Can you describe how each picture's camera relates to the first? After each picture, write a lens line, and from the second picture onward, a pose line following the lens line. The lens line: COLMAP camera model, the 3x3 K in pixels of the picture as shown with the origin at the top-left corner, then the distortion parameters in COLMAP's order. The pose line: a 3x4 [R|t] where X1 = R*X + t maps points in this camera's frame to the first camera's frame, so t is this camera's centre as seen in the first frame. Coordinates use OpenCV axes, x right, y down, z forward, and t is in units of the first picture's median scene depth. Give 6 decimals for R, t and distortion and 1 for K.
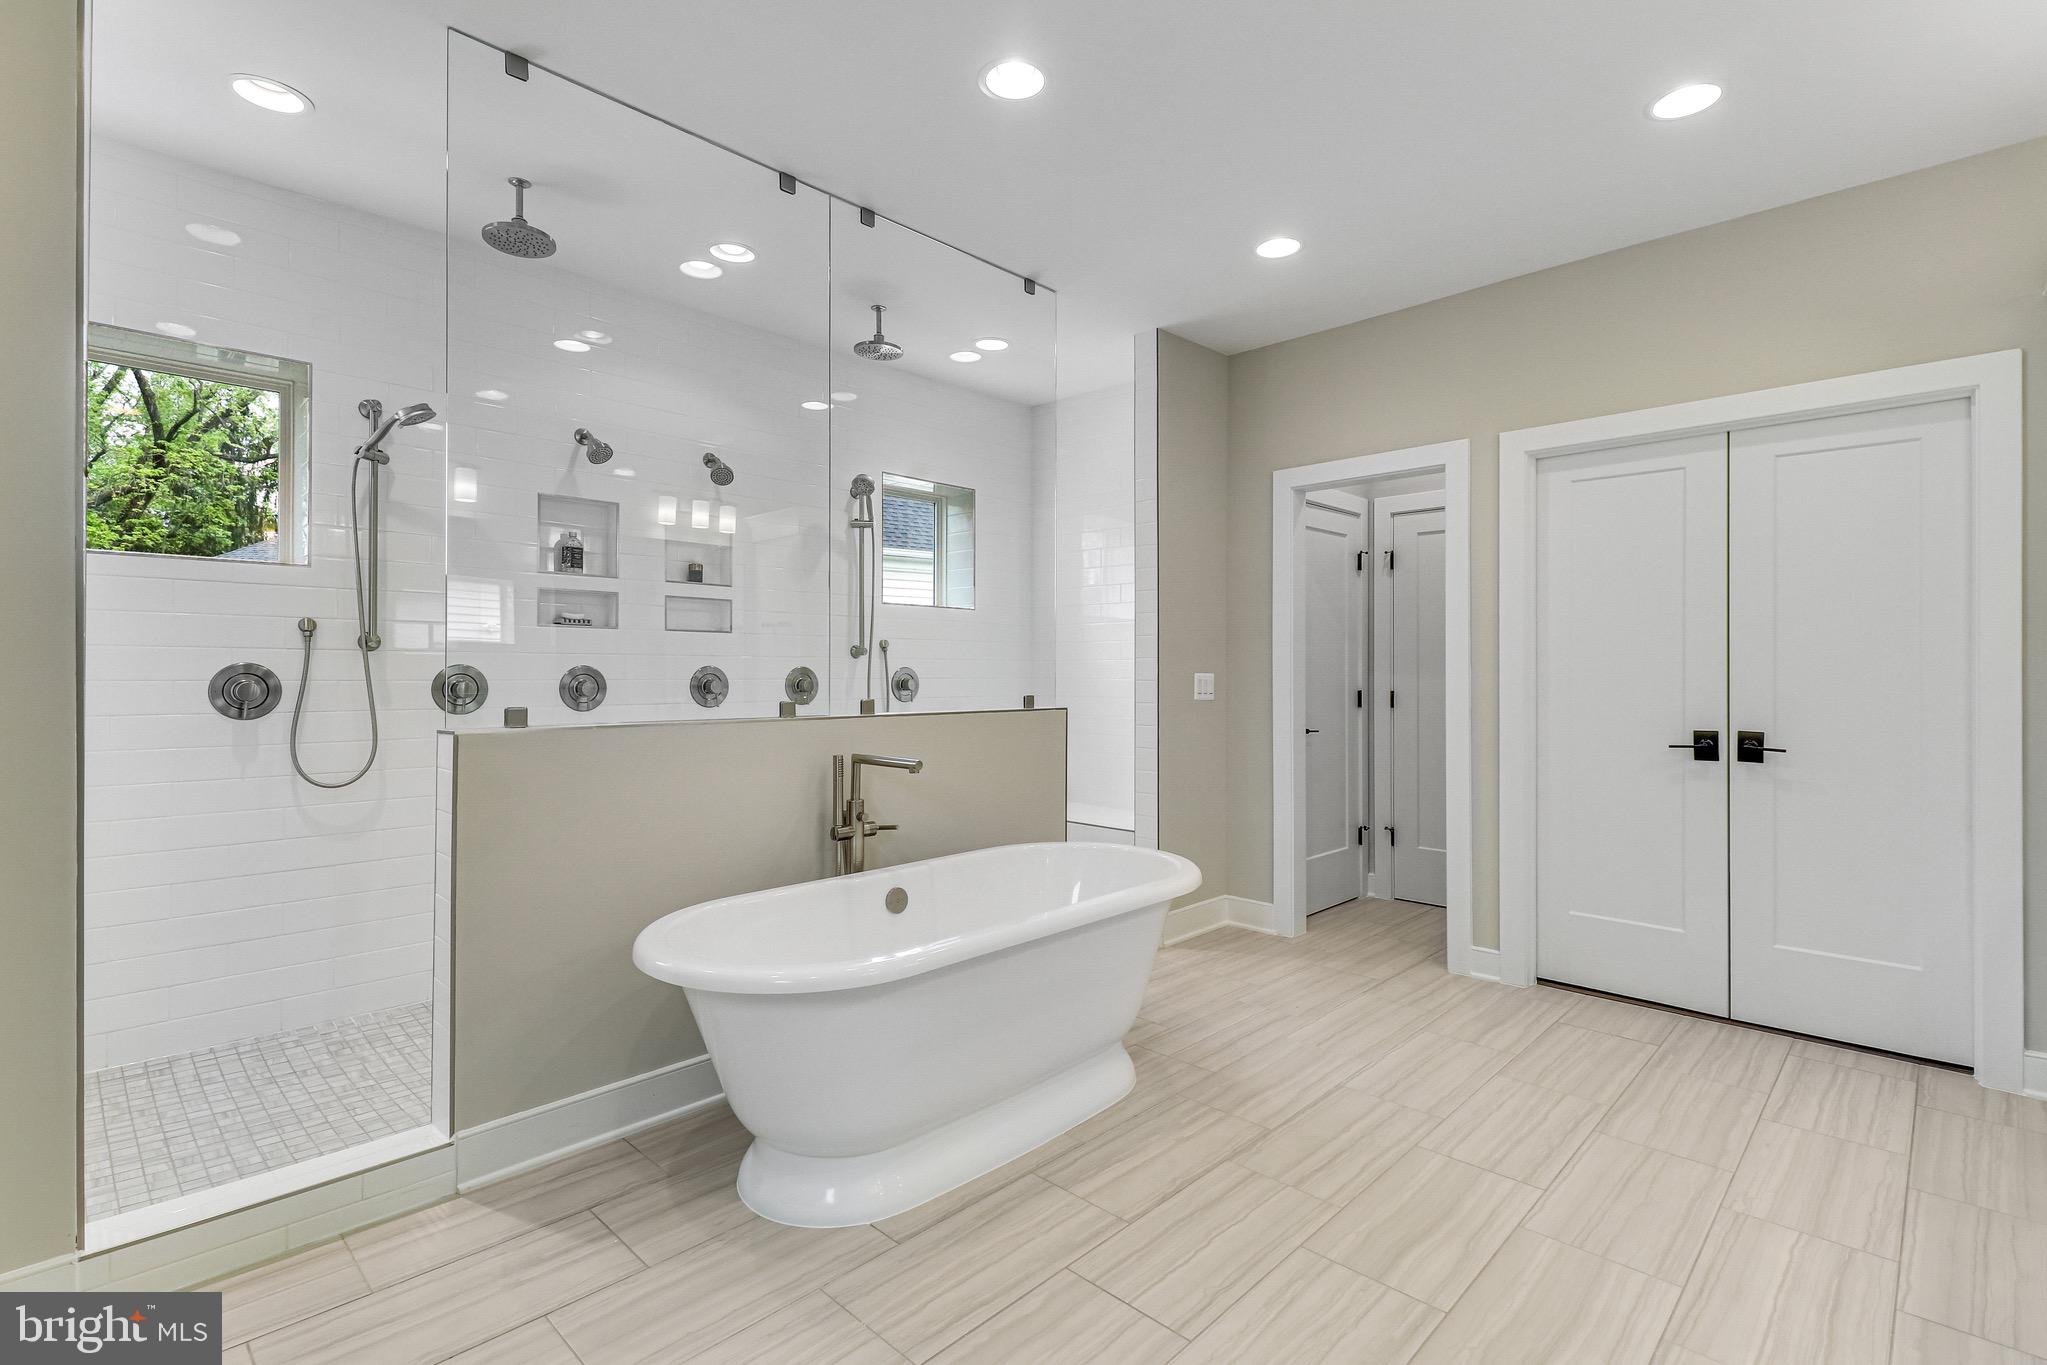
lens RADIAL K [[976.8, 0, 1010.4], [0, 976.8, 661.2], [0, 0, 1]] dist [0.024219, -0.013635]
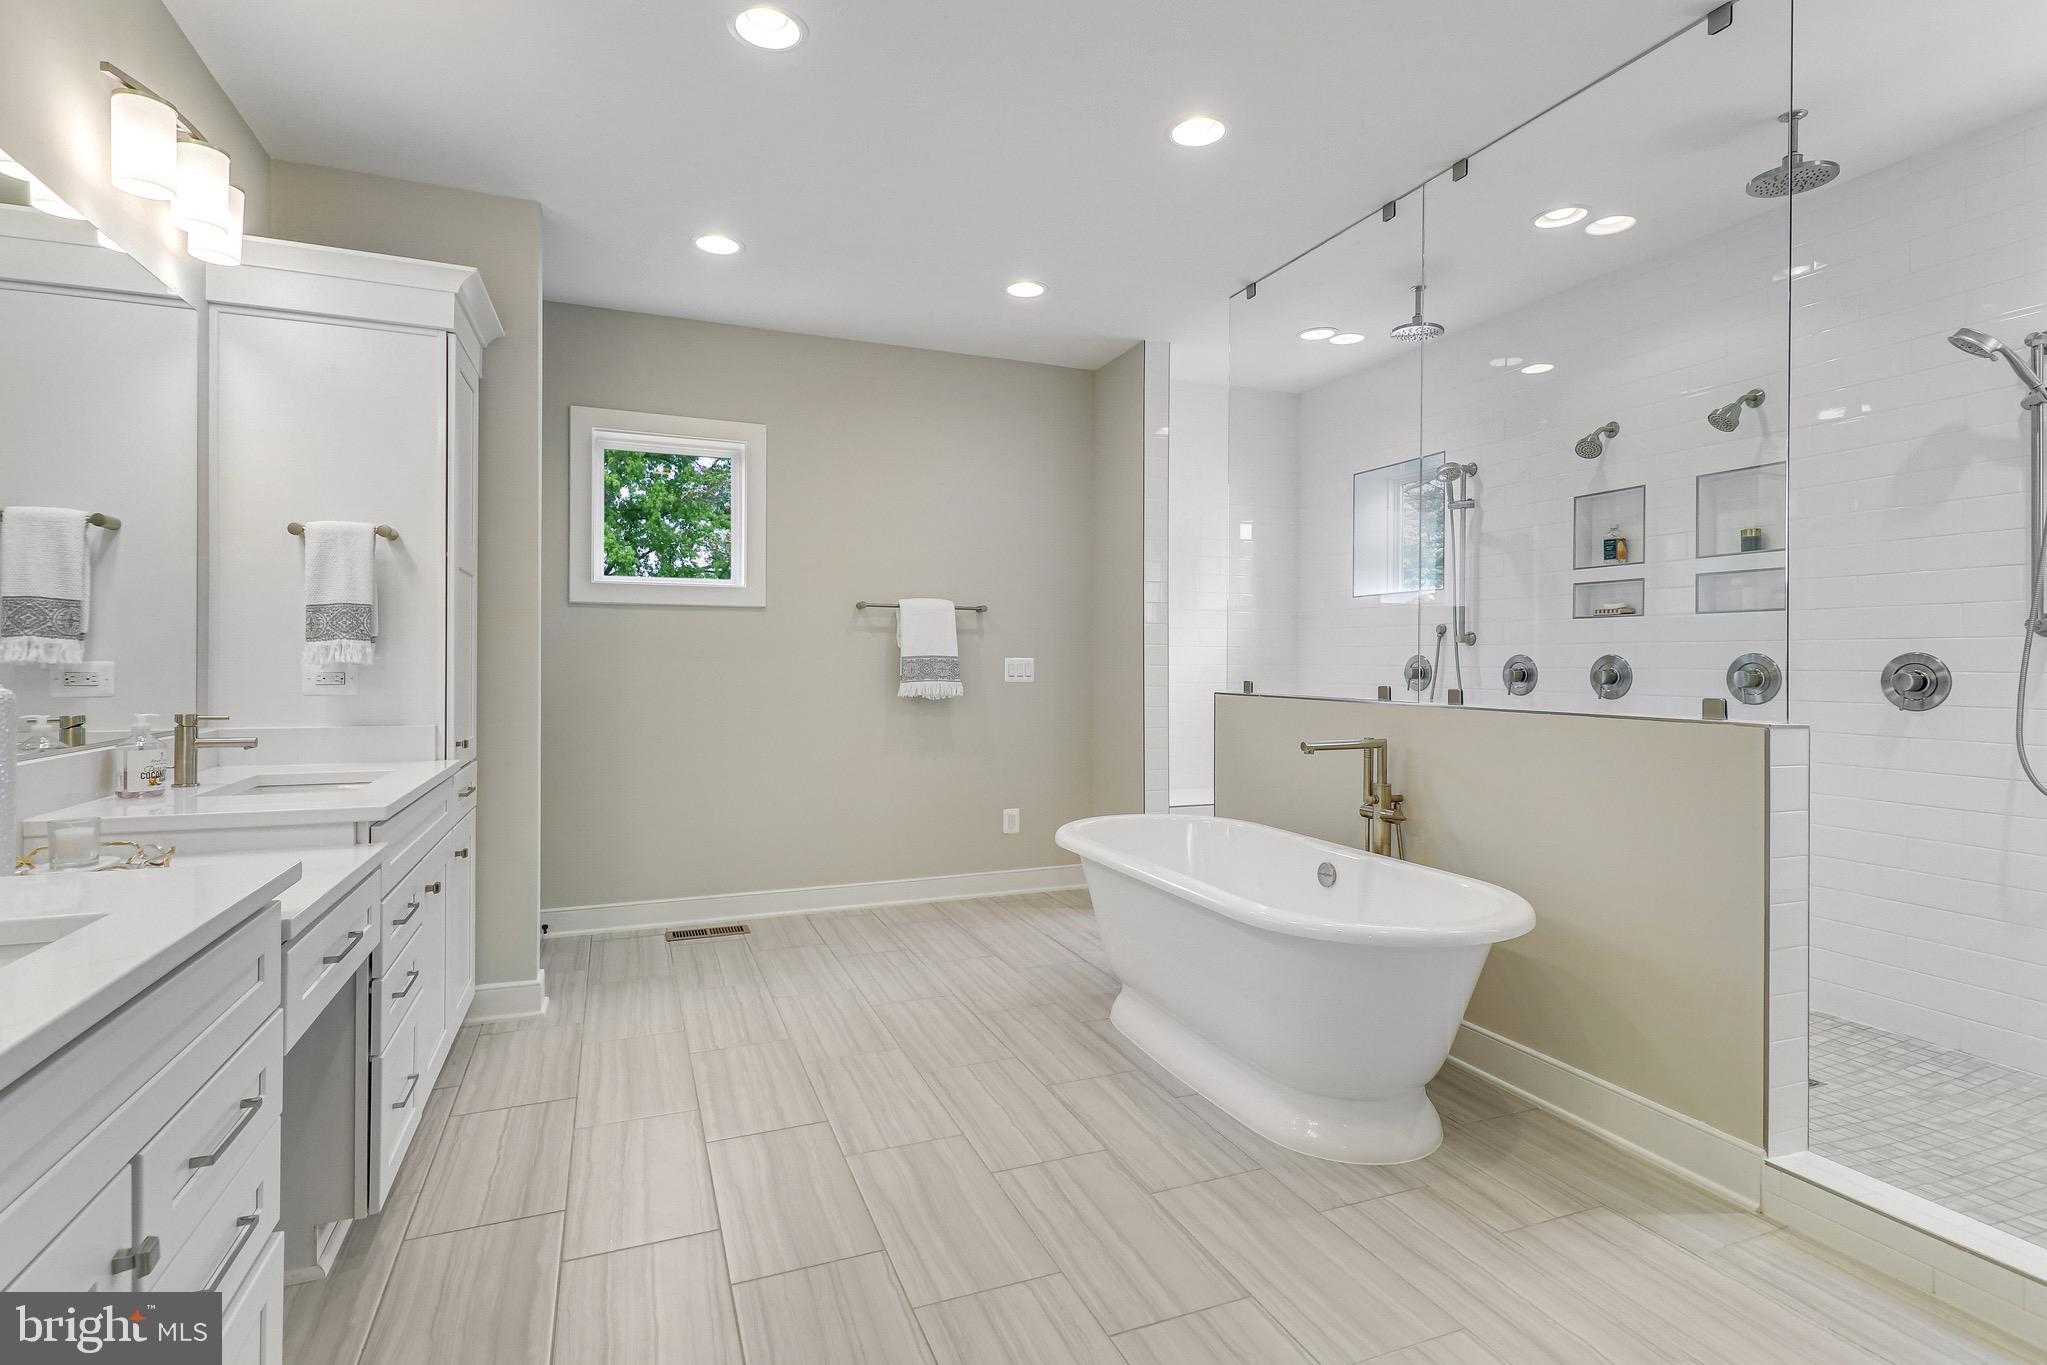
lens RADIAL K [[976.8, 0, 1010.4], [0, 976.8, 661.2], [0, 0, 1]] dist [0.024219, -0.013635]
pose [[-0.409364, -0.001473, -0.912370, 1.007309], [0.003063, 0.999991, -0.002988, 0.016467], [0.912366, -0.004018, -0.409355, 1.142240]]
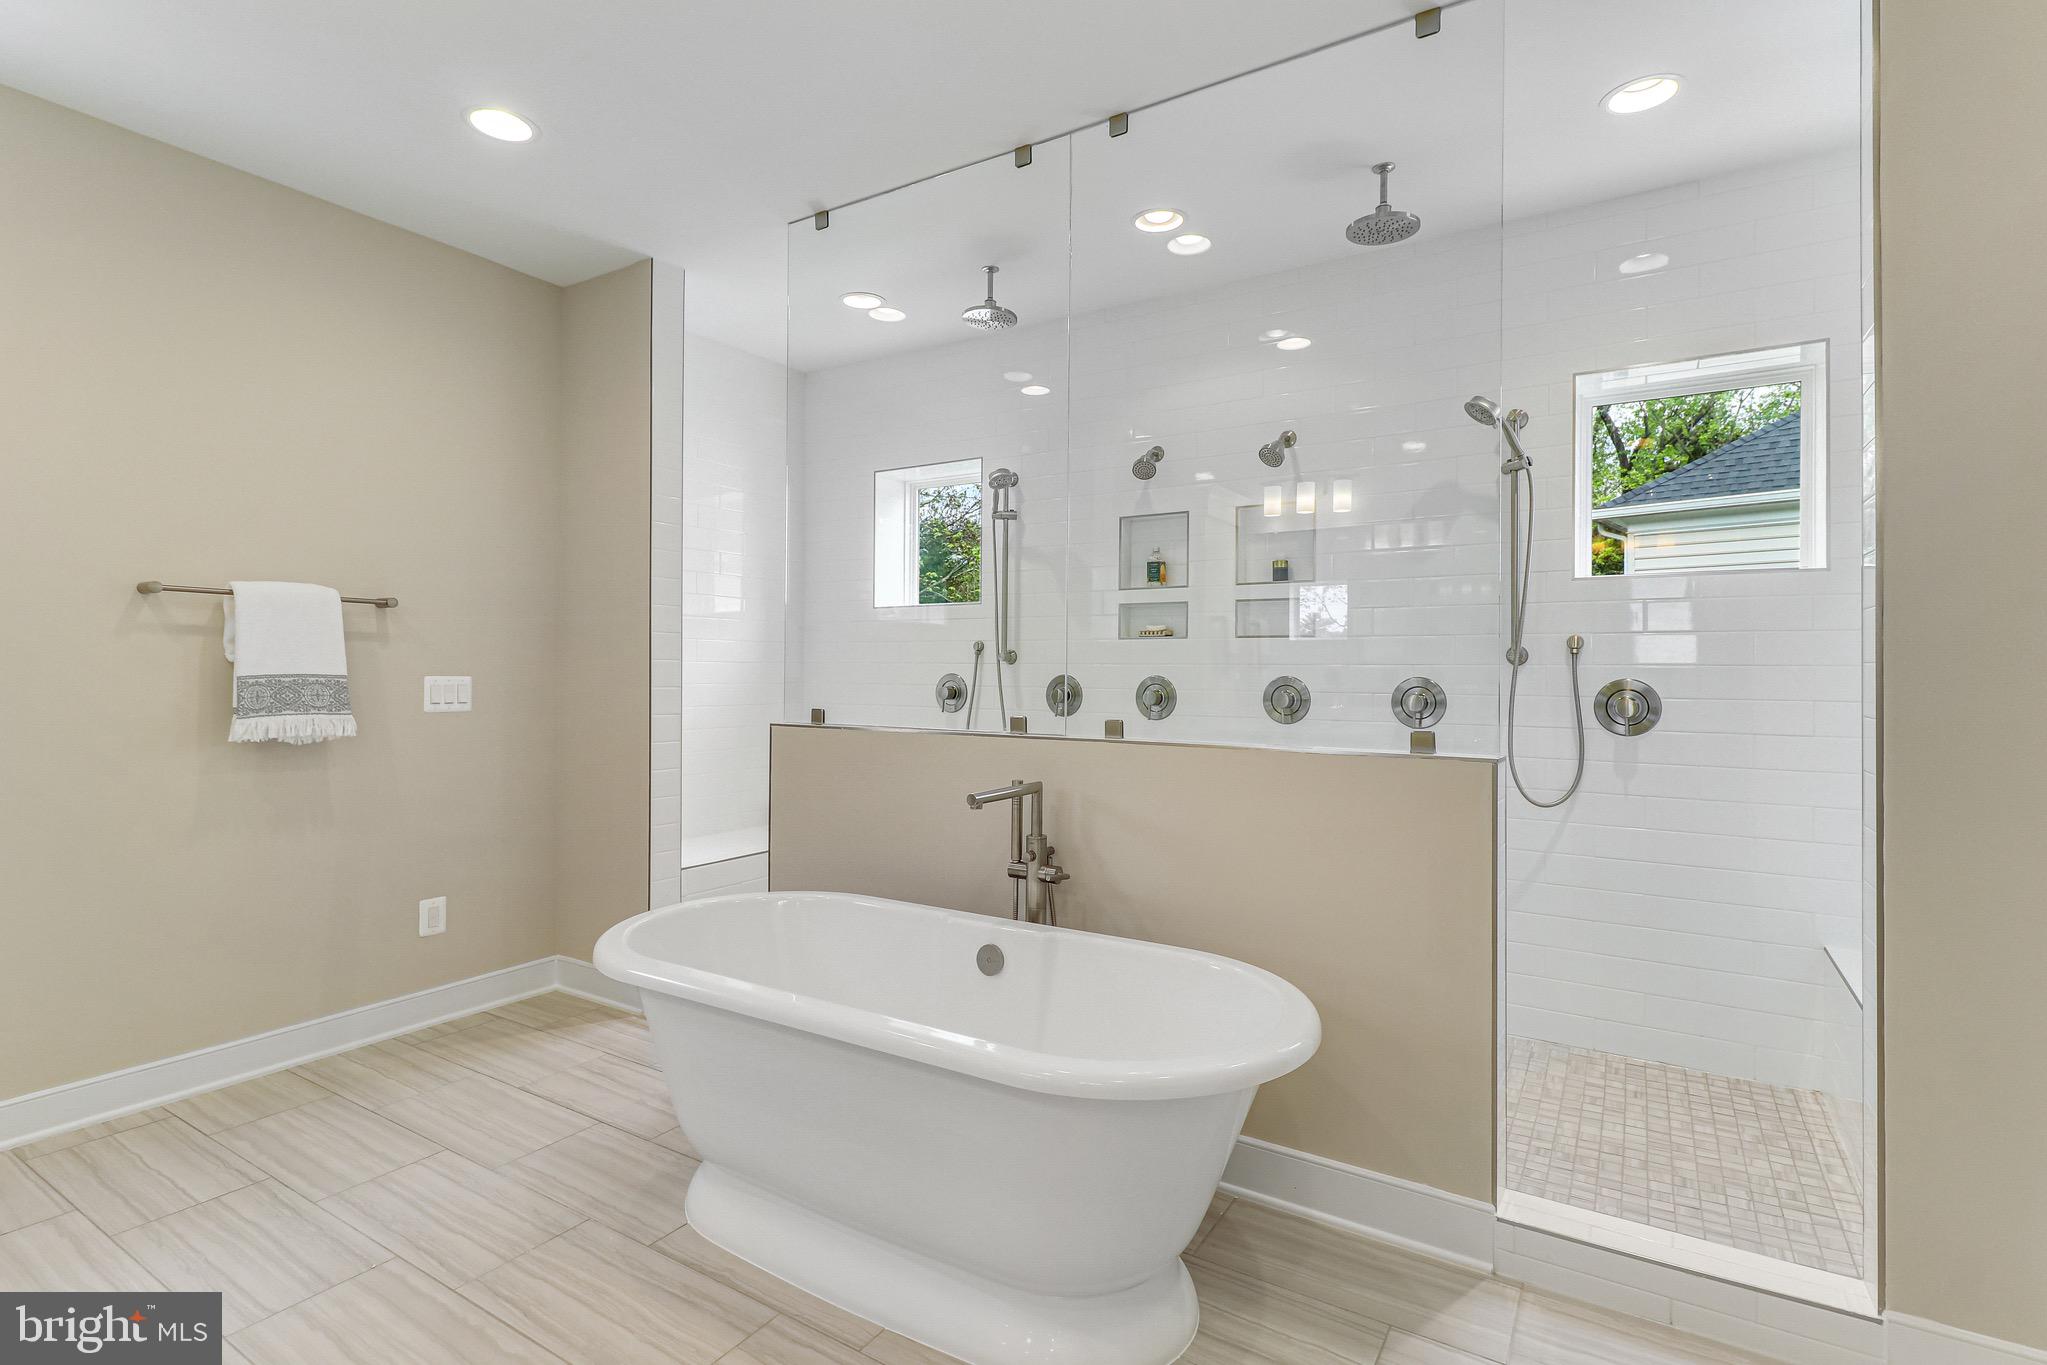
lens RADIAL K [[976.8, 0, 1010.4], [0, 976.8, 661.2], [0, 0, 1]] dist [0.024219, -0.013635]
pose [[0.201652, -0.010536, -0.979401, 0.720548], [0.001085, 0.999944, -0.010534, -0.000513], [0.979457, 0.001061, 0.201652, 0.865900]]
